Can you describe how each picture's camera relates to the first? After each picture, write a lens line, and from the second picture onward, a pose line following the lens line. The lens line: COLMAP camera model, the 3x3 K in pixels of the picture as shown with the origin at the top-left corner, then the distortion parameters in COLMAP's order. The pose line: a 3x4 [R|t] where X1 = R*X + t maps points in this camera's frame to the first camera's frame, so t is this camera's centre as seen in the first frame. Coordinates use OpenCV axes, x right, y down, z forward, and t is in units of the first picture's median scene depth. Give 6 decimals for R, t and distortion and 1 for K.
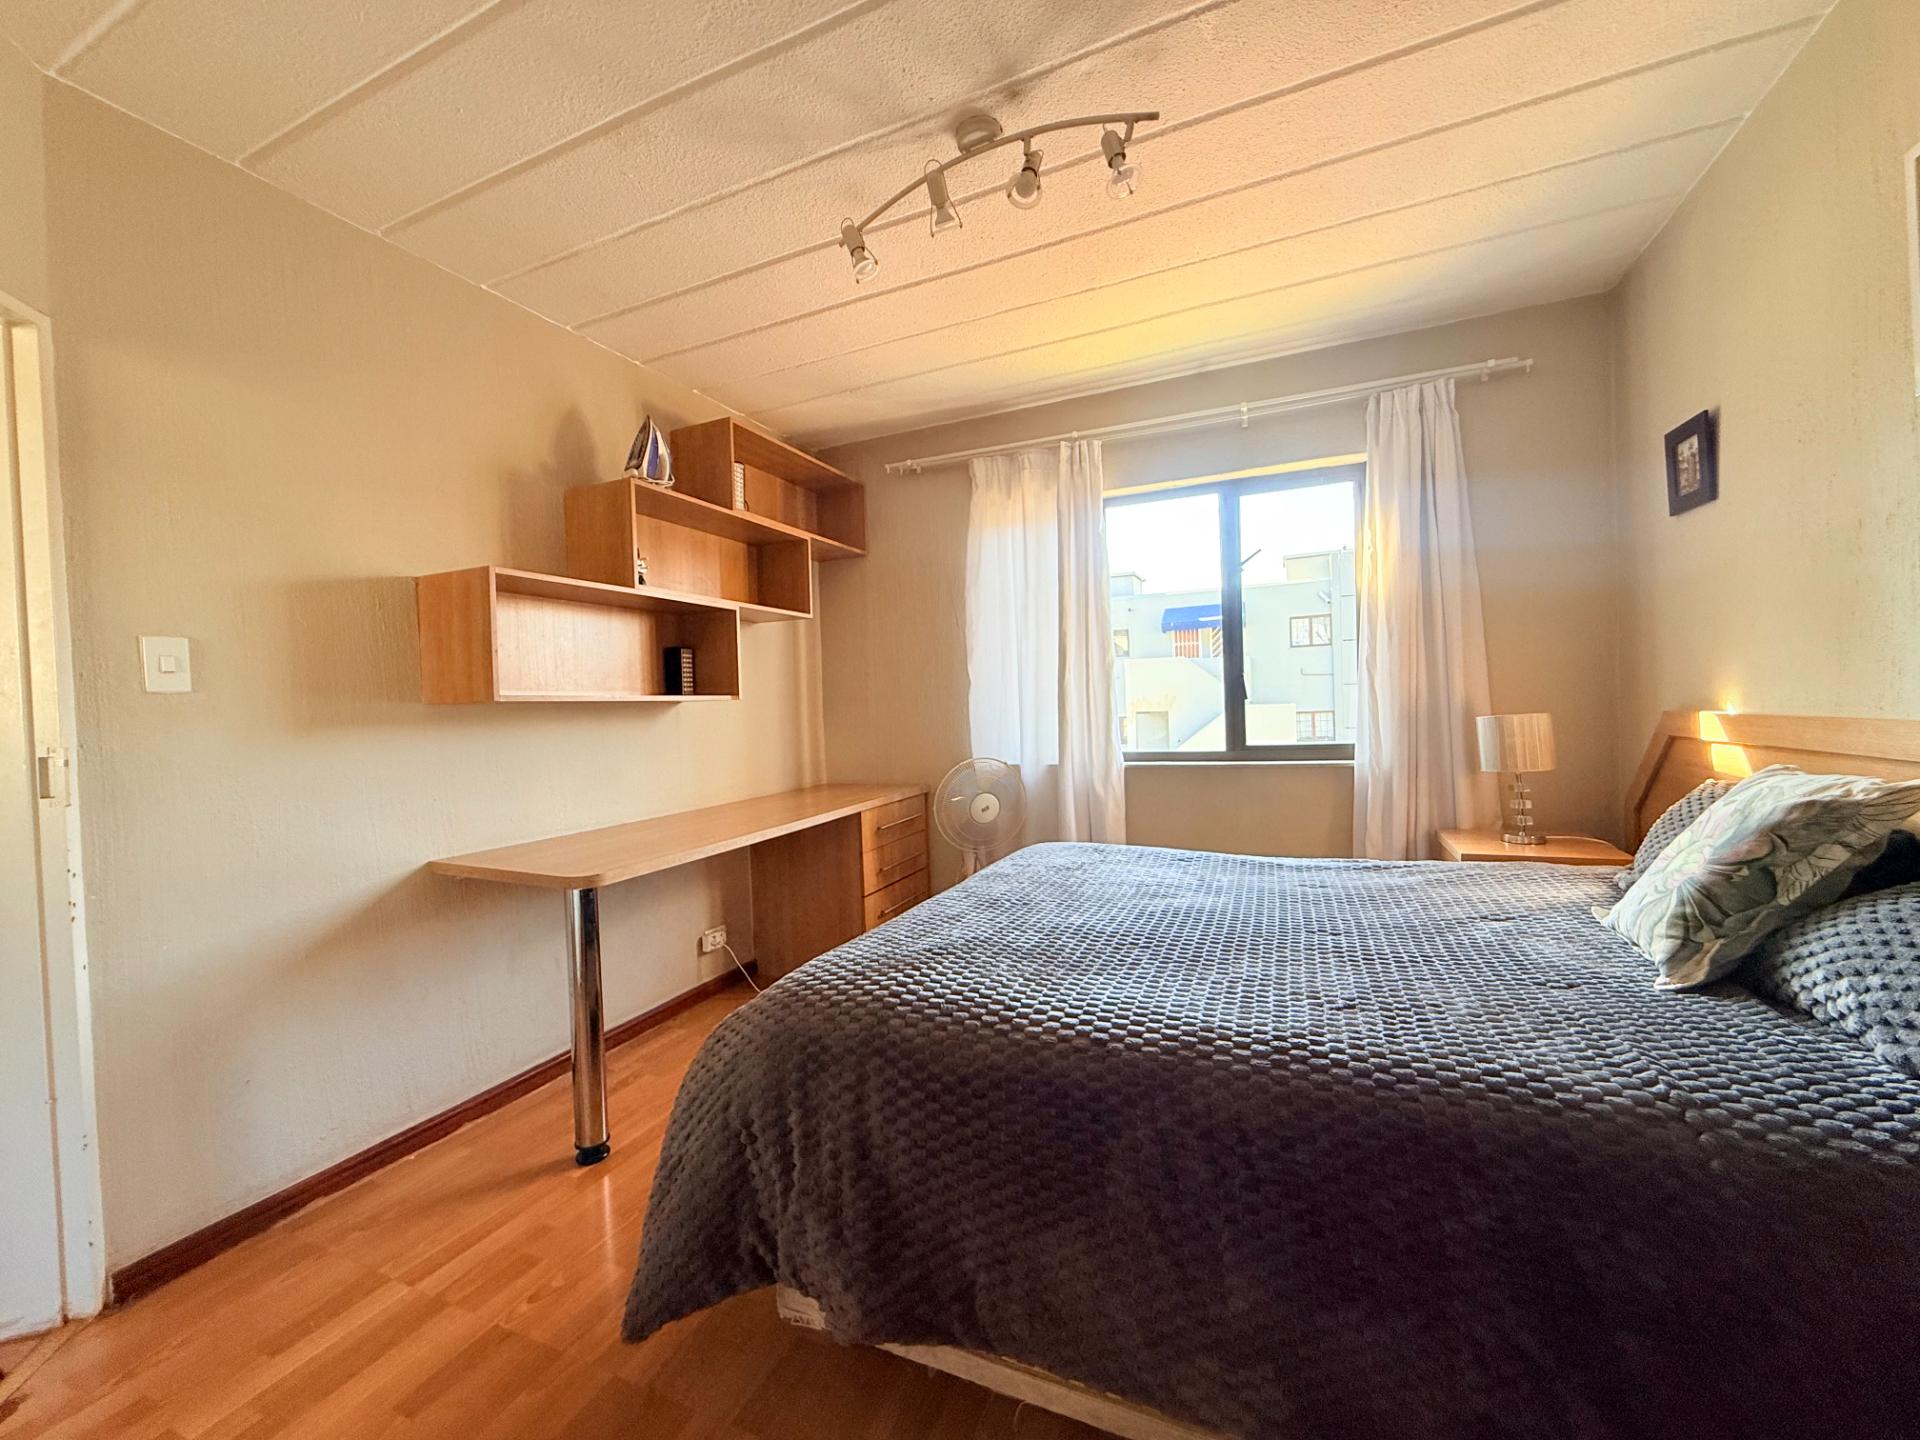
lens RADIAL K [[766.9, 0, 952.1], [0, 766.9, 718.1], [0, 0, 1]] dist [0.000953, 0.000173]
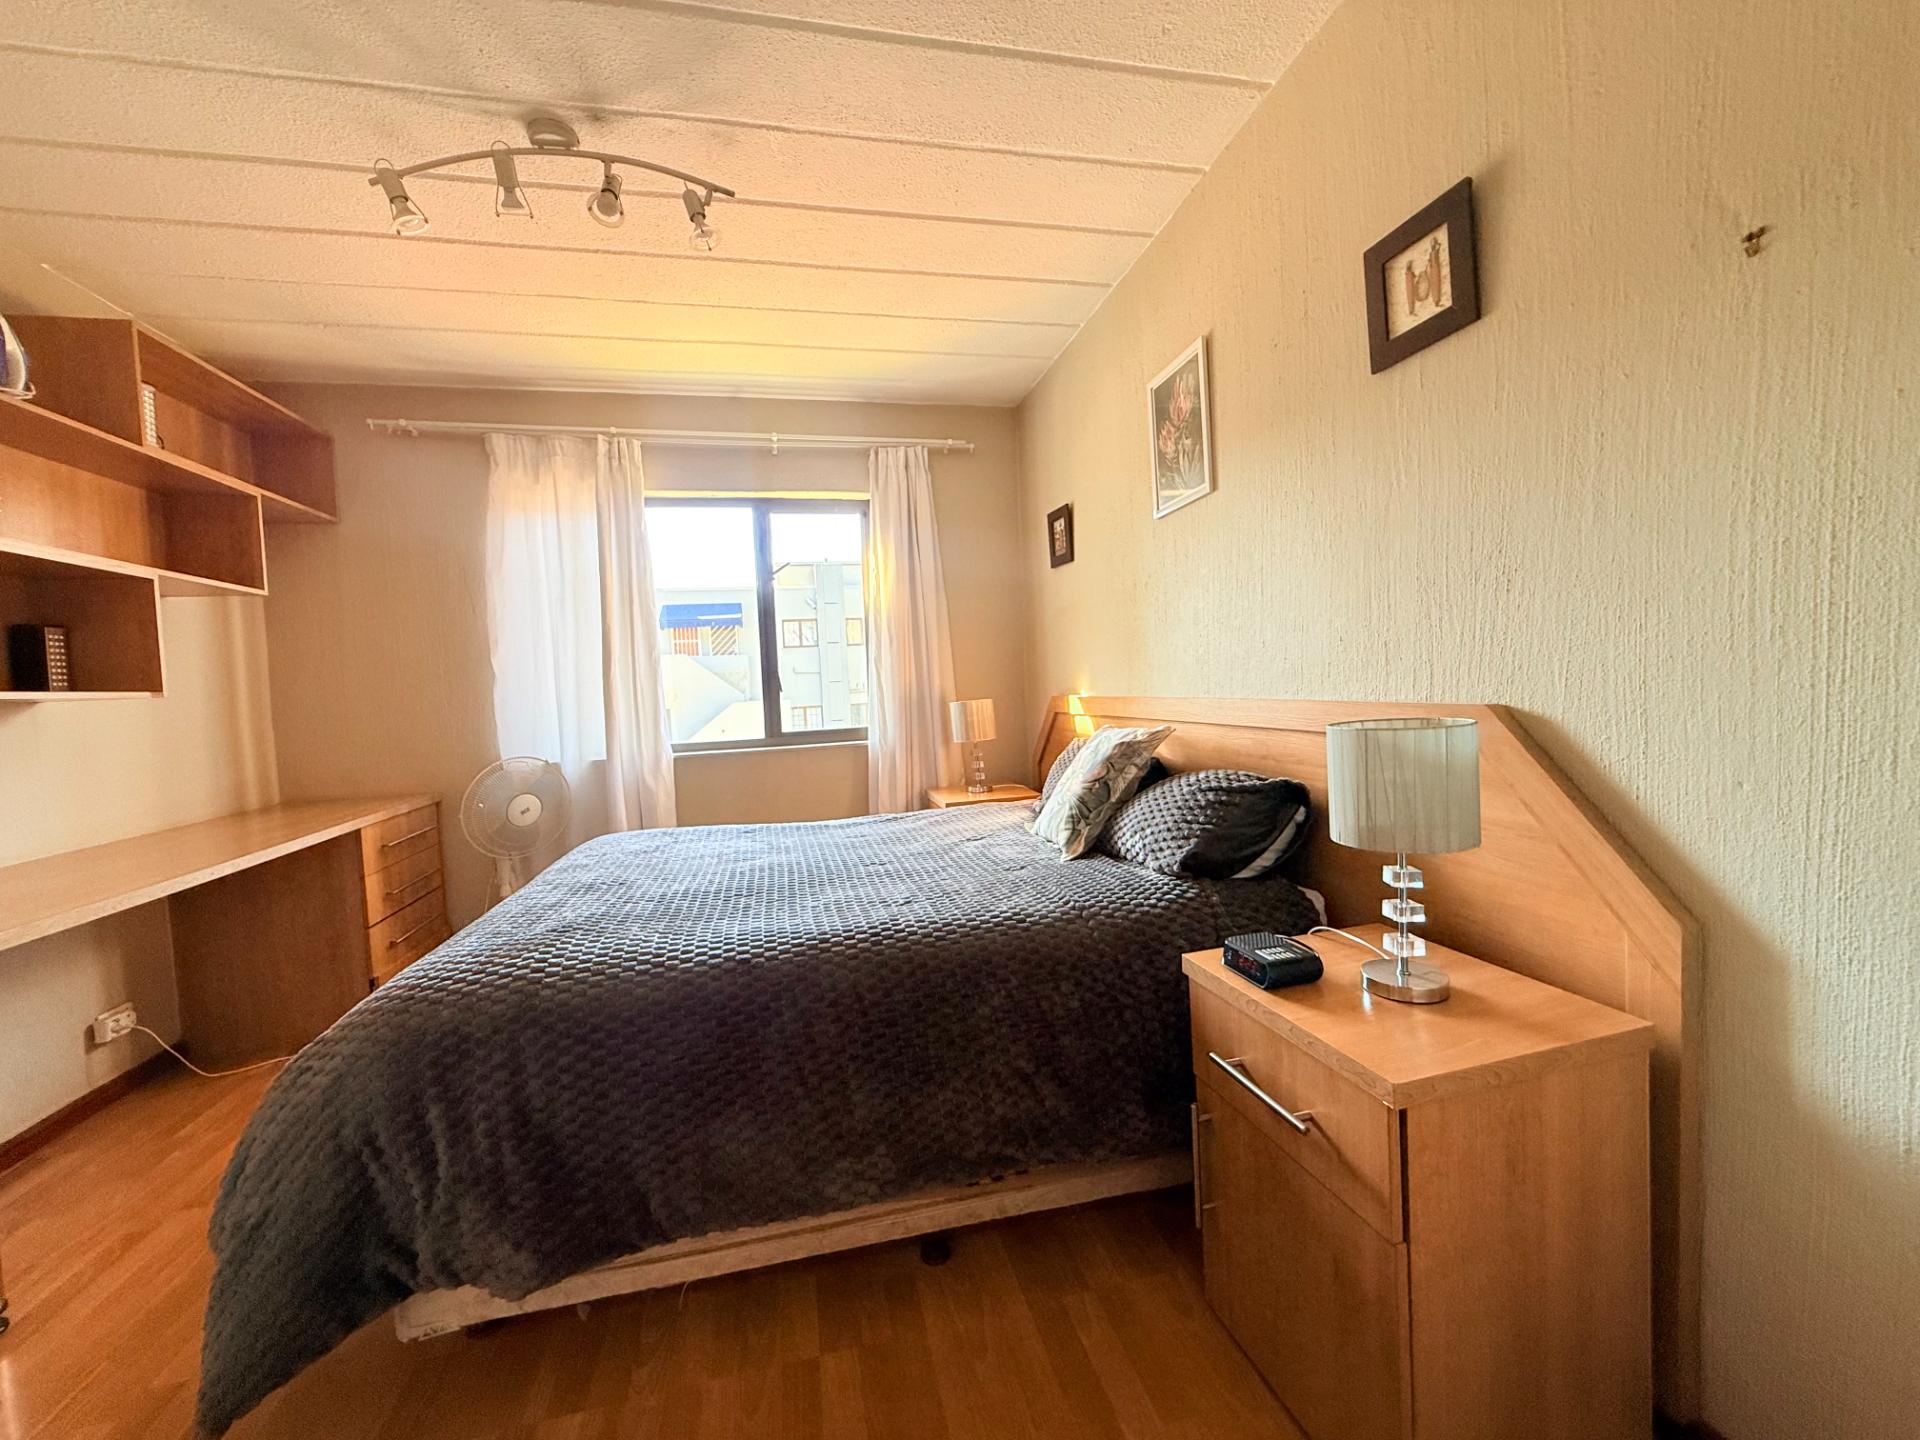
lens RADIAL K [[766.9, 0, 955.5], [0, 766.9, 716.2], [0, 0, 1]] dist [0.000953, 0.000173]
pose [[0.801296, -0.027010, 0.597658, -0.121830], [0.027336, 0.999590, 0.008525, 0.011391], [-0.597643, 0.009507, 0.801706, -0.093814]]
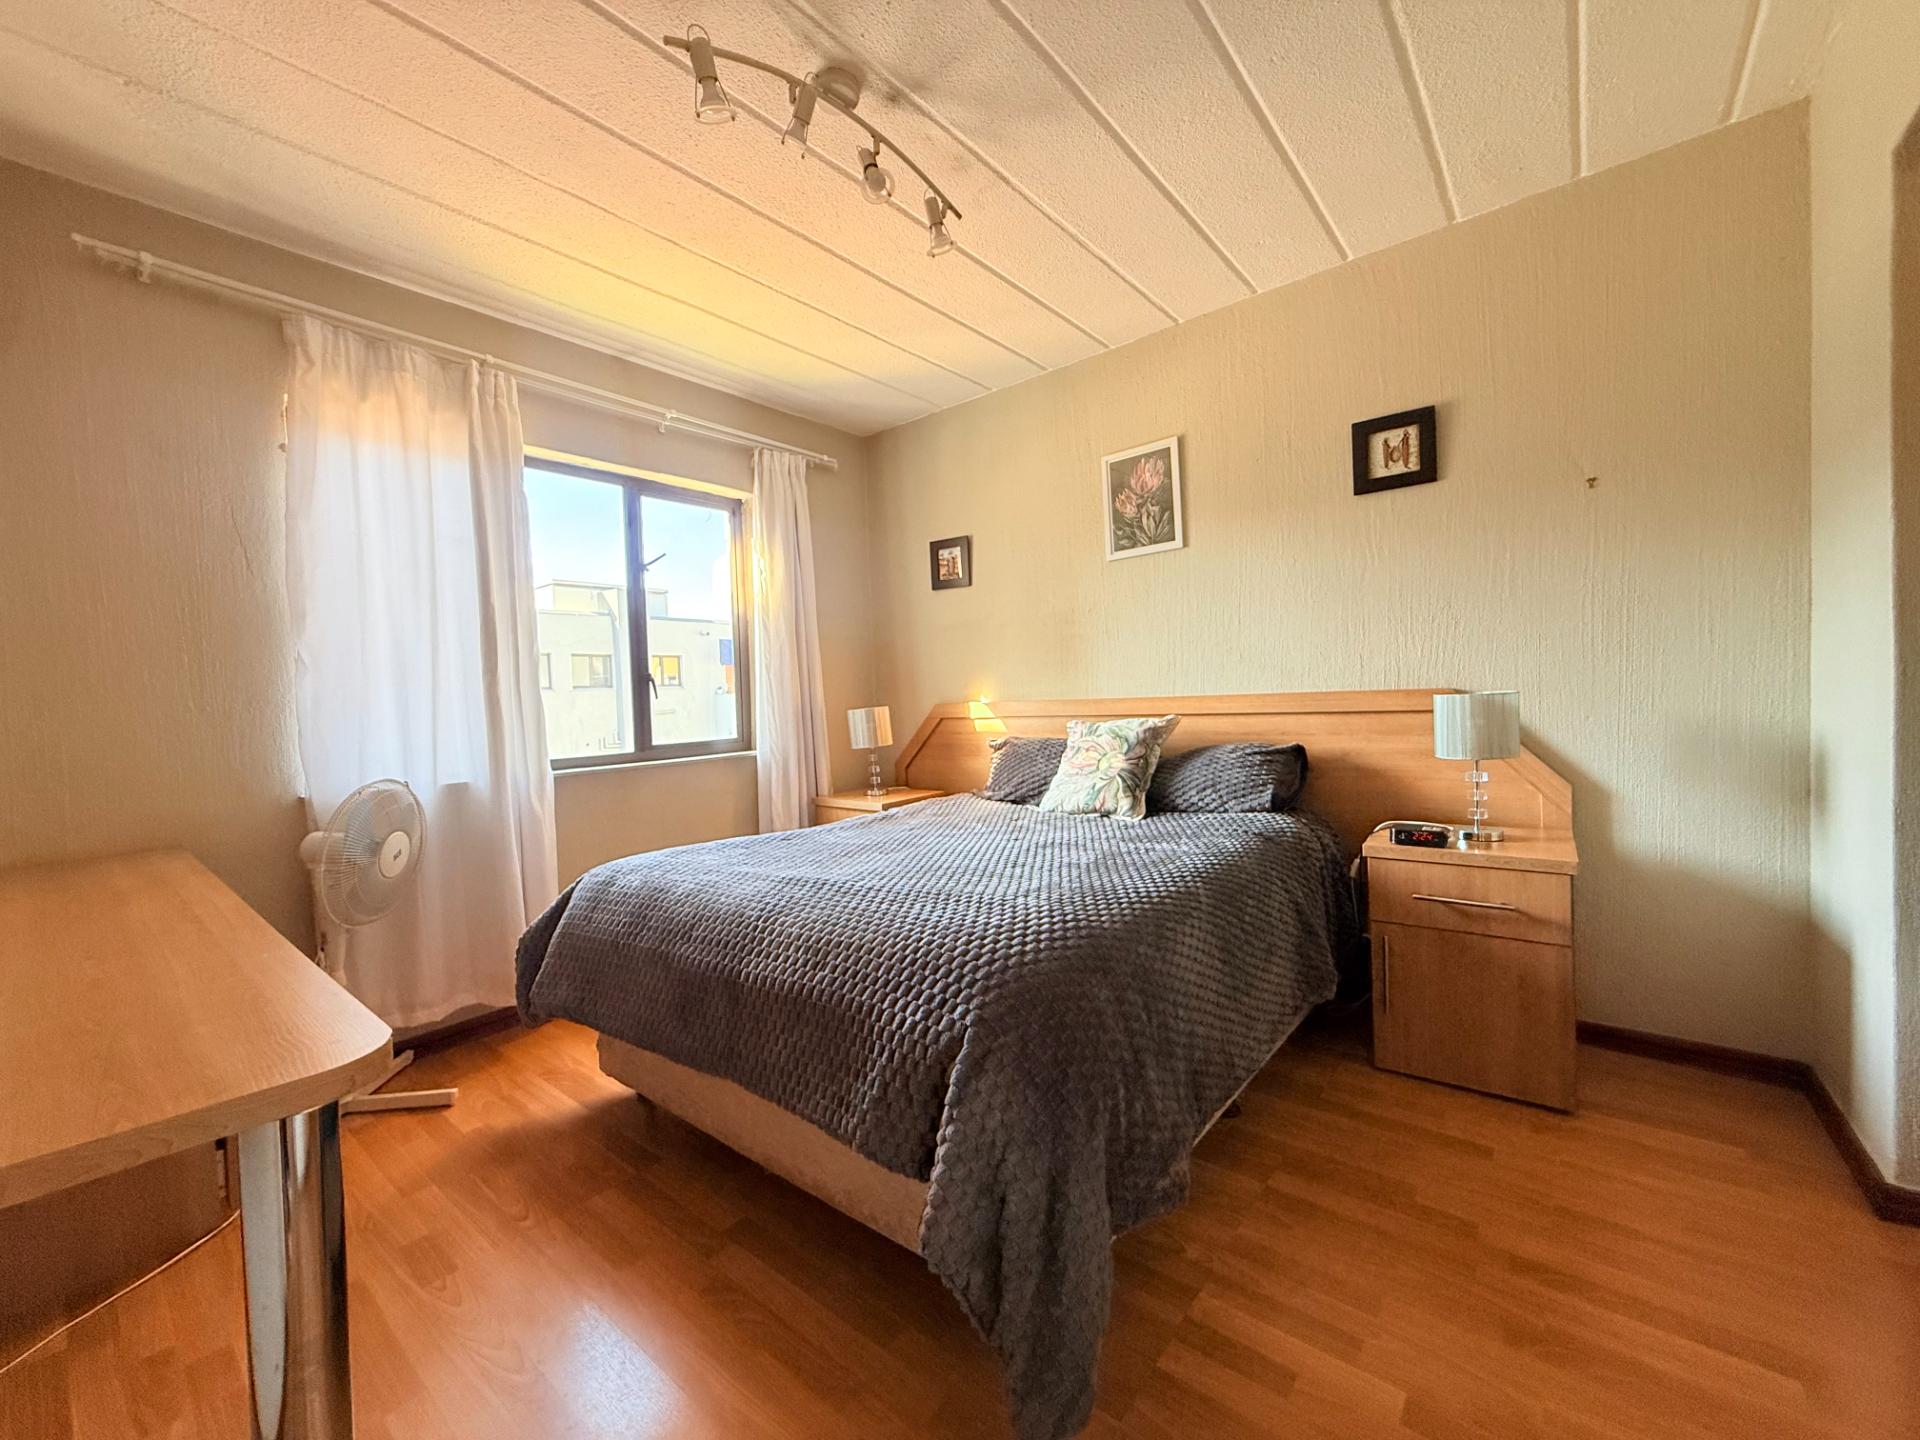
lens RADIAL K [[766.9, 0, 958.8], [0, 766.9, 715.9], [0, 0, 1]] dist [0.000953, 0.000173]
pose [[0.268256, 0.001080, 0.963347, -0.625591], [0.045241, 0.998882, -0.013718, 0.038431], [-0.962285, 0.047262, 0.267908, 0.458028]]
